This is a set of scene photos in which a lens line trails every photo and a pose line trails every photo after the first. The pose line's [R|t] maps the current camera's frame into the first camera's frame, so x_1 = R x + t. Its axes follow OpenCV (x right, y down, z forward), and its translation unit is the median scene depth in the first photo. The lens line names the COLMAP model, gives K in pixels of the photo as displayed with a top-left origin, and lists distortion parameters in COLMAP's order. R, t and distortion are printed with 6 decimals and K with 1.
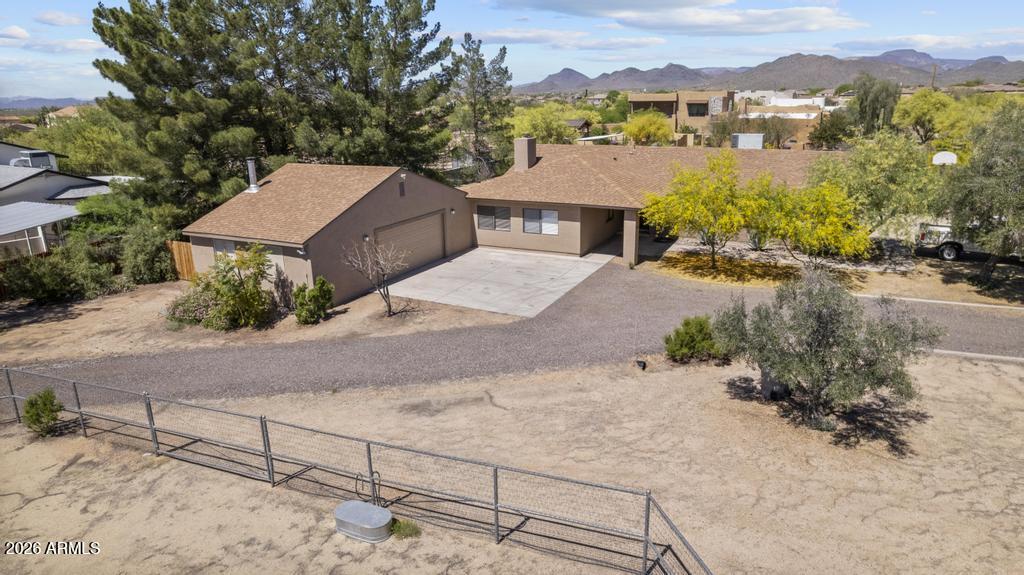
lens RADIAL K [[653.9, 0, 512.7], [0, 653.9, 286.6], [0, 0, 1]] dist [-0.040248, 0.029784]
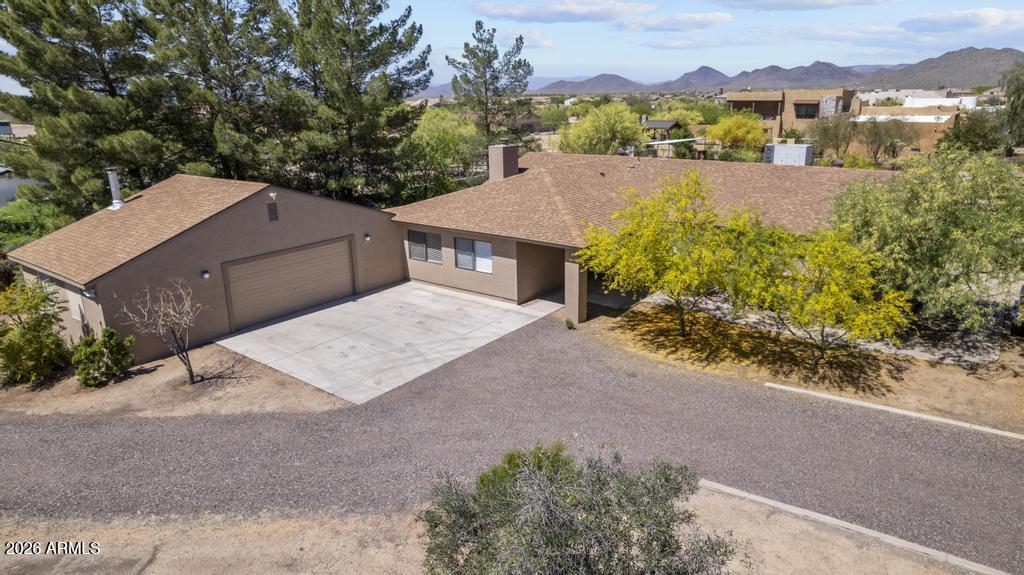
lens RADIAL K [[653.9, 0, 510.3], [0, 653.9, 290.8], [0, 0, 1]] dist [-0.040248, 0.029784]
pose [[0.980960, 0.056753, -0.185734, 0.242250], [-0.055269, 0.998385, 0.013163, -0.072915], [0.186181, -0.002647, 0.982512, 0.253942]]
